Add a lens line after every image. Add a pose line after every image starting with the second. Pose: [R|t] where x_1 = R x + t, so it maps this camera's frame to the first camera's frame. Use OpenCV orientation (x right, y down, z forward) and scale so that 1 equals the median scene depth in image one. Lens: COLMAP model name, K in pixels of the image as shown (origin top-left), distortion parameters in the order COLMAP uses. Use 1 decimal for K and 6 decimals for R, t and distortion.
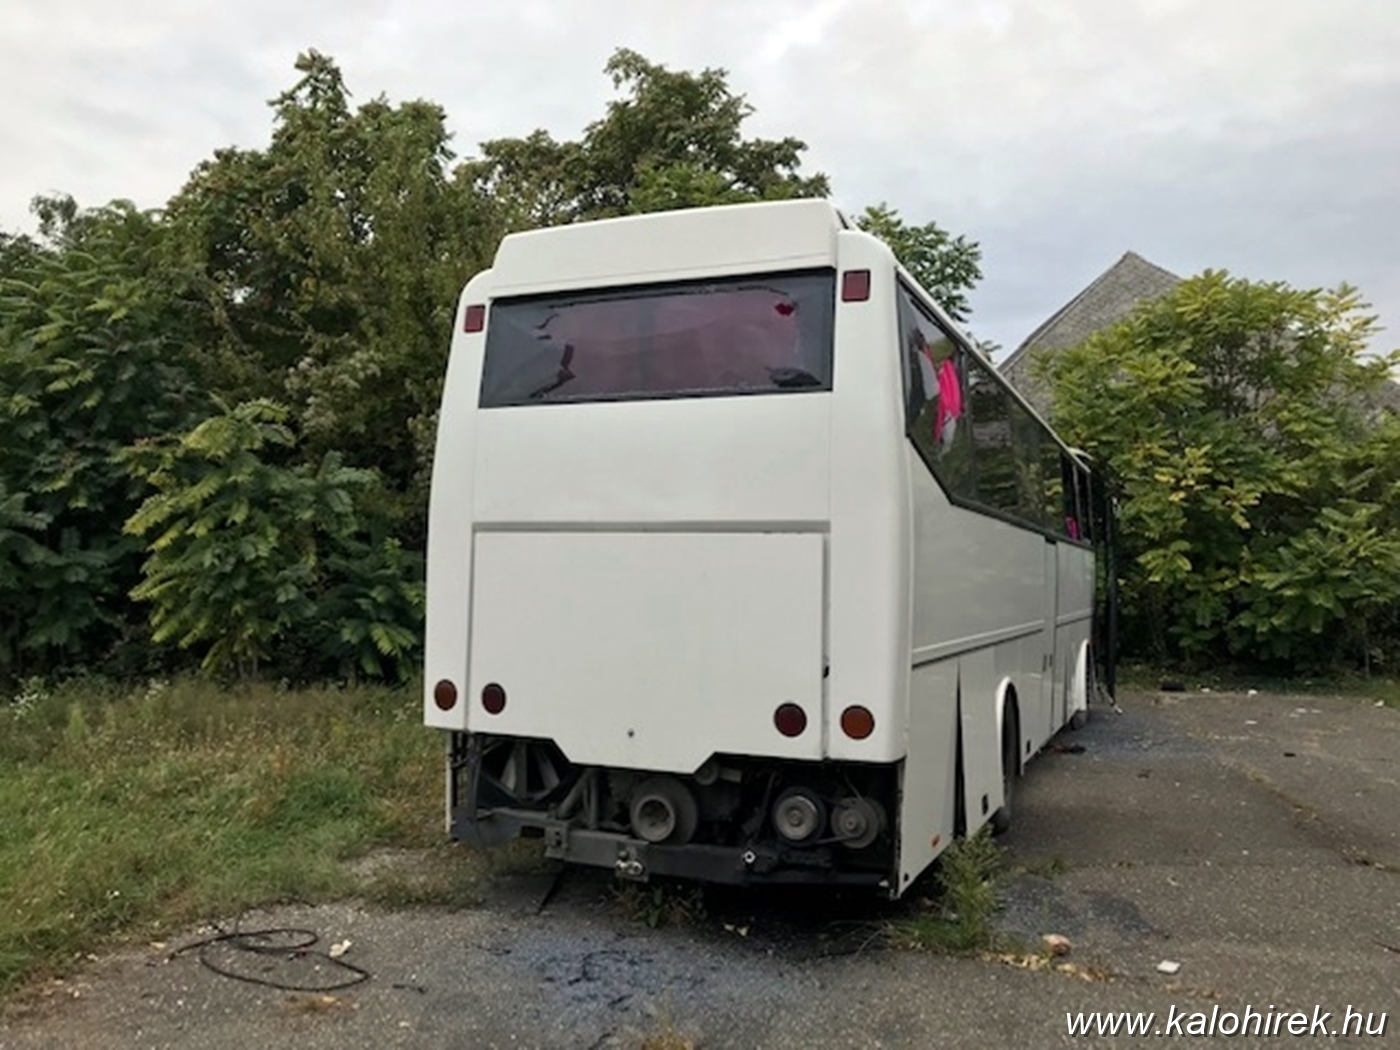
lens RADIAL K [[1151.3, 0, 672.8], [0, 1151.3, 519.2], [0, 0, 1]] dist [0.045893, -0.074034]
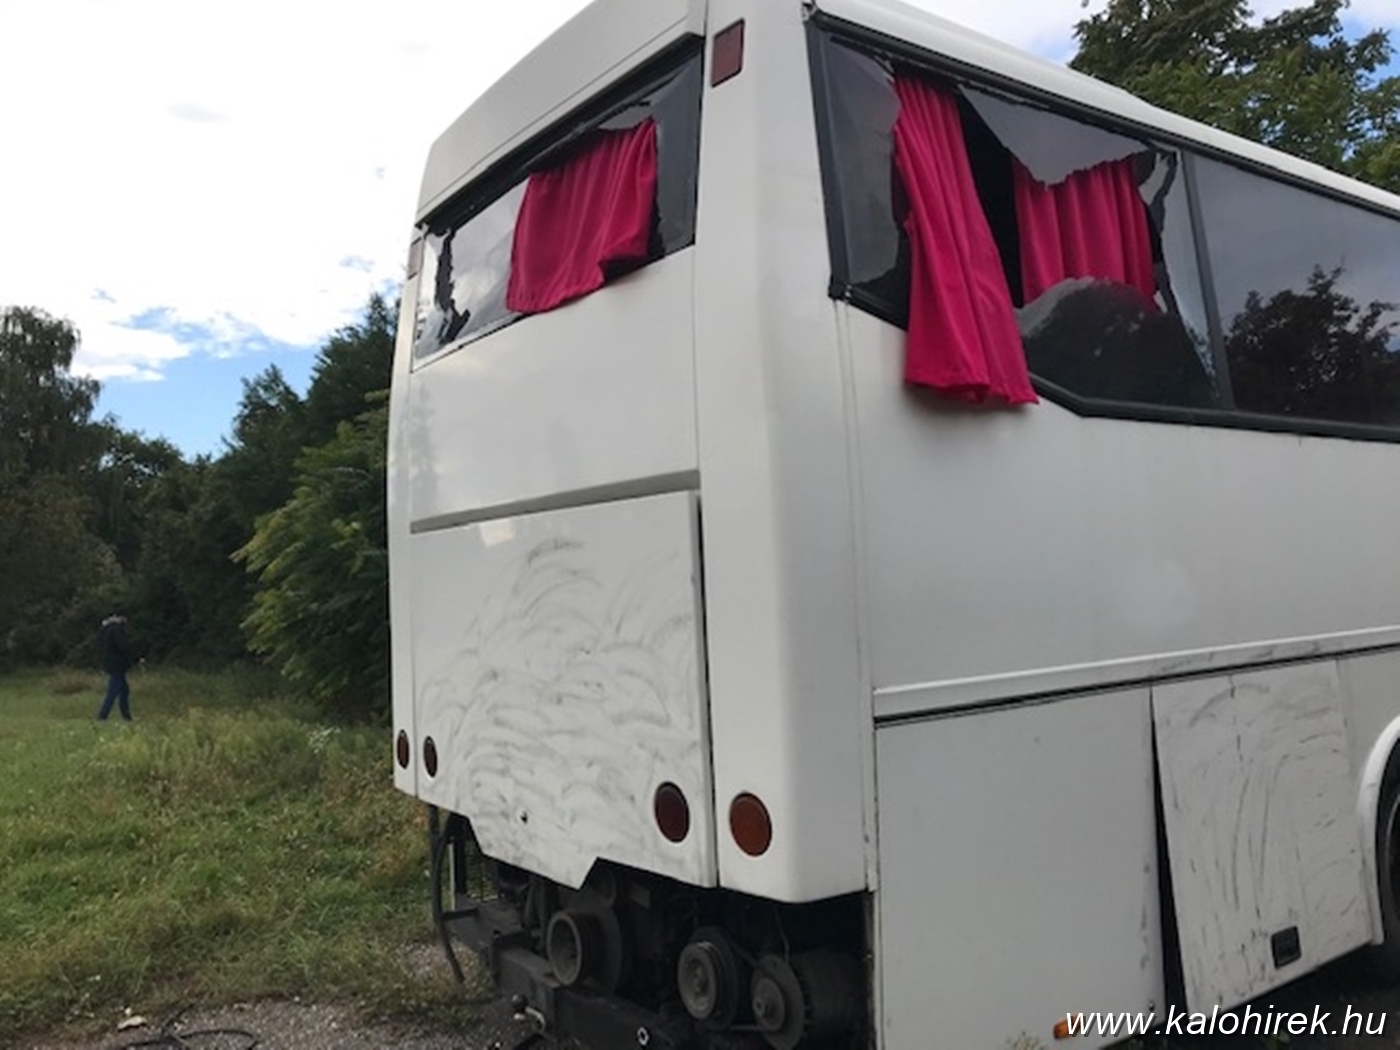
lens RADIAL K [[1151.3, 0, 672.8], [0, 1151.3, 519.2], [0, 0, 1]] dist [0.045893, -0.074034]
pose [[0.867219, -0.083527, -0.490872, 0.395423], [0.082321, 0.996314, -0.024098, 0.038553], [0.491076, -0.019511, 0.870898, 0.480891]]
